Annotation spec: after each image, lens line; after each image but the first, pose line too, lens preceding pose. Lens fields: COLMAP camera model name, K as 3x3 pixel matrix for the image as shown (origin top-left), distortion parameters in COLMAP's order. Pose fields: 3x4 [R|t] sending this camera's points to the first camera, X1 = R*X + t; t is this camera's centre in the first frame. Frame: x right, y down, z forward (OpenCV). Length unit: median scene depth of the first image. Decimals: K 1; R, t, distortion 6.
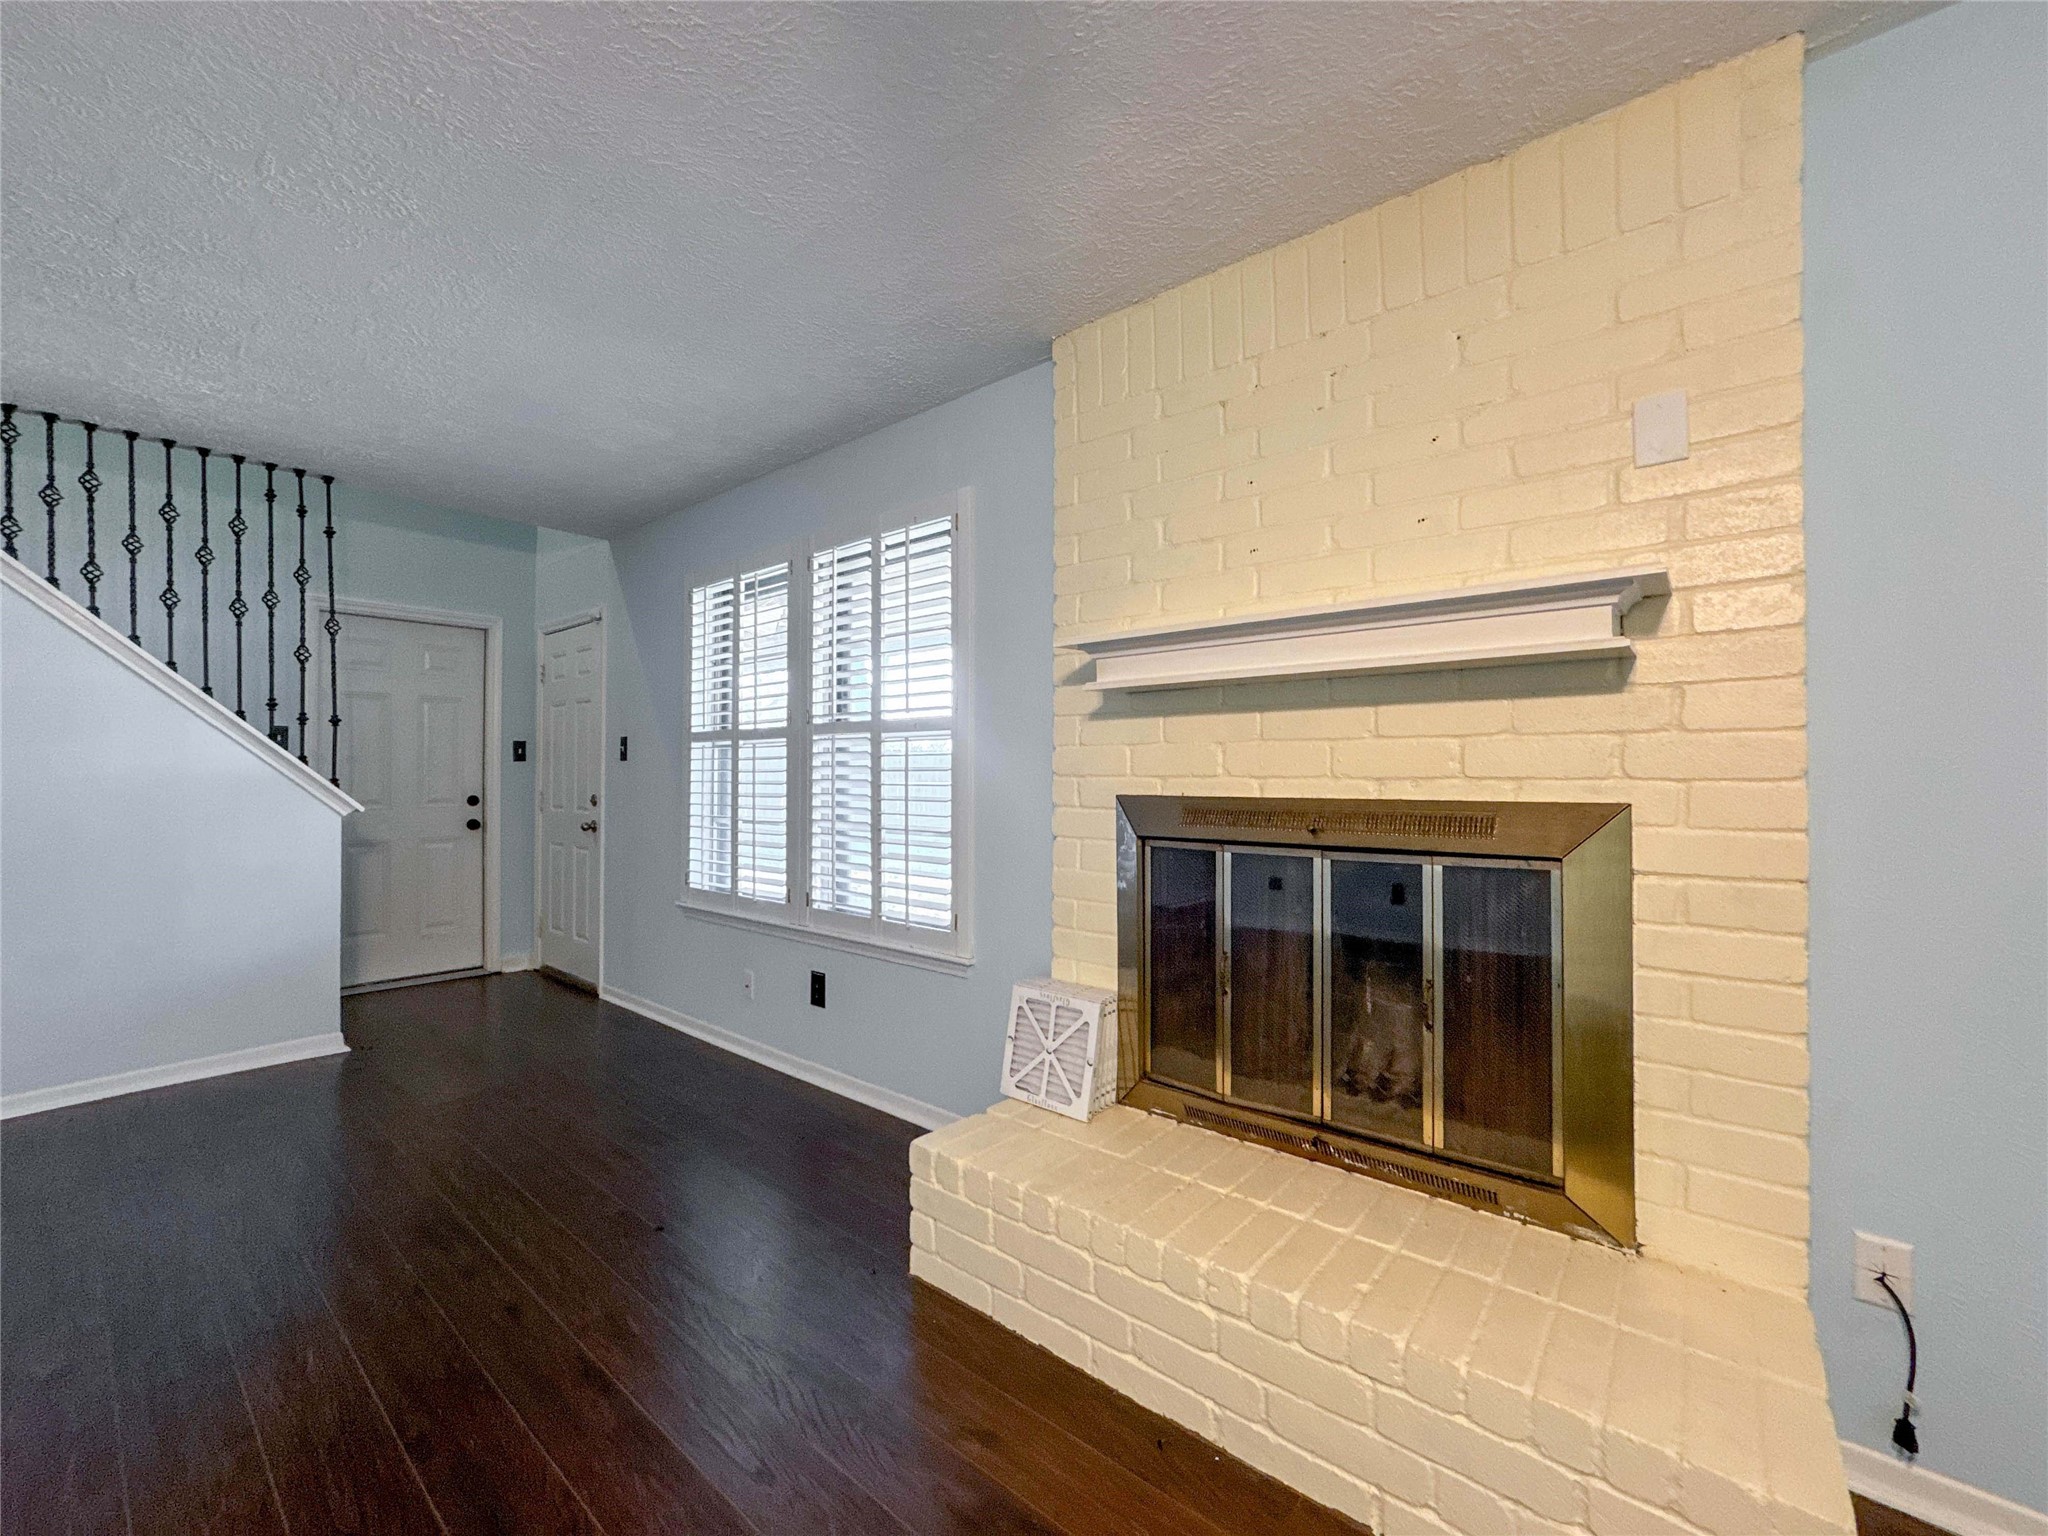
lens RADIAL K [[828.6, 0, 1013.1], [0, 828.6, 766.1], [0, 0, 1]] dist [-0.045048, 0.018771]
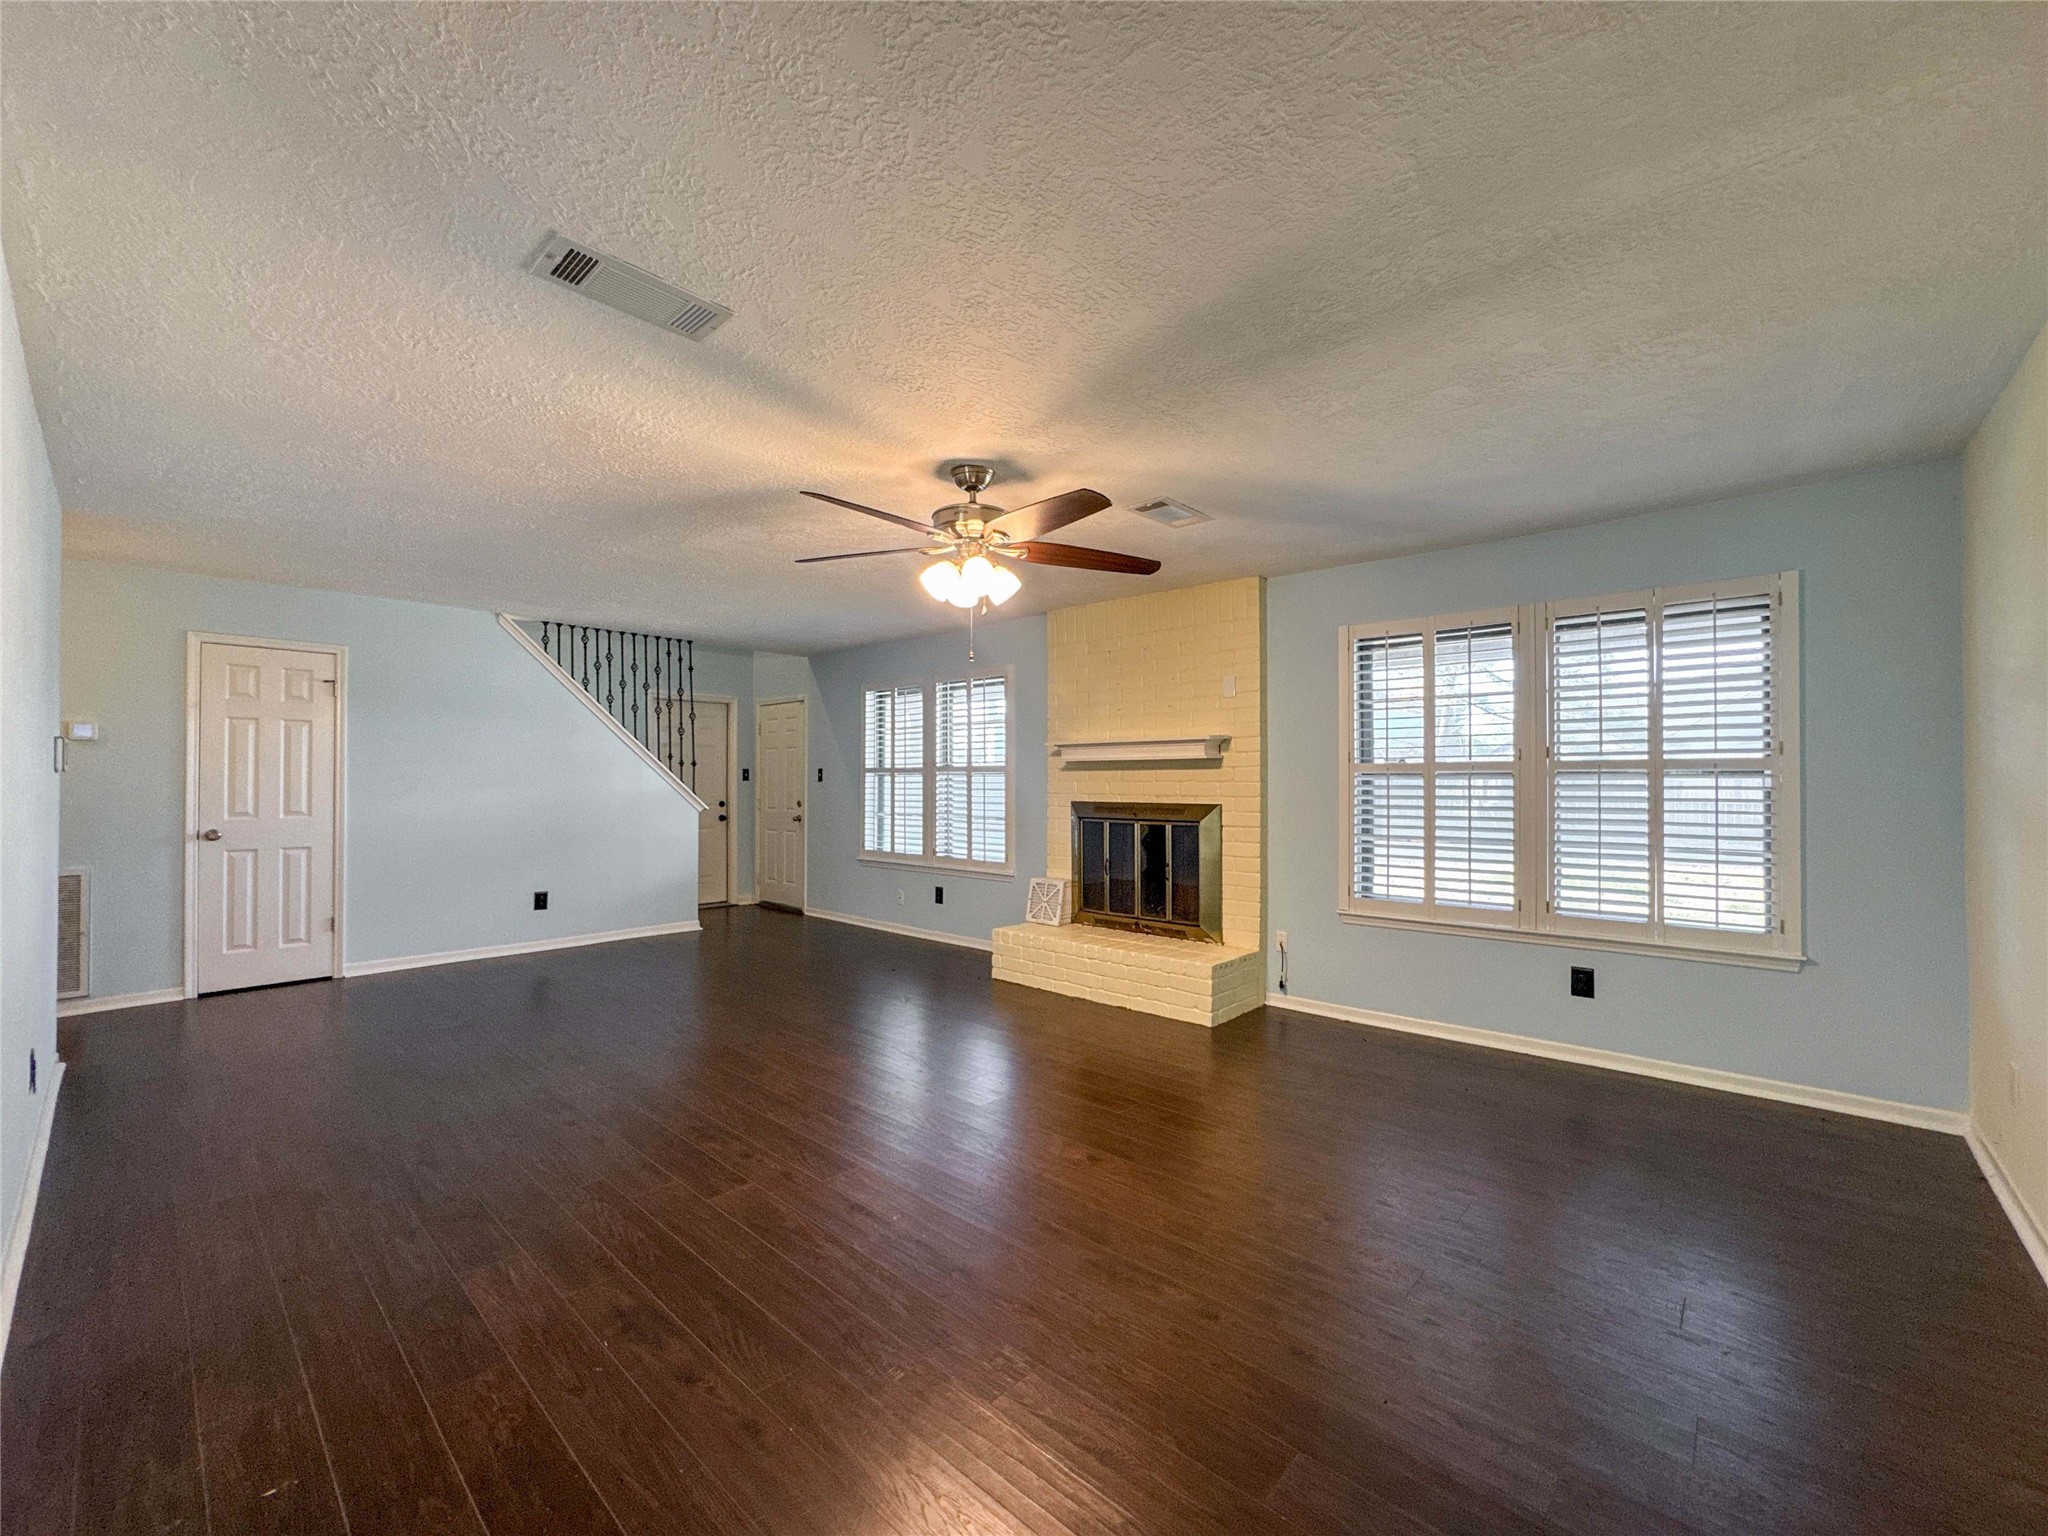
lens RADIAL K [[829.7, 0, 1024.0], [0, 829.7, 768.0], [0, 0, 1]] dist [-0.047900, 0.022063]
pose [[0.999404, -0.000545, -0.034523, 0.051206], [0.000383, 0.999989, -0.004699, -0.040967], [0.034525, 0.004683, 0.999393, -1.150790]]
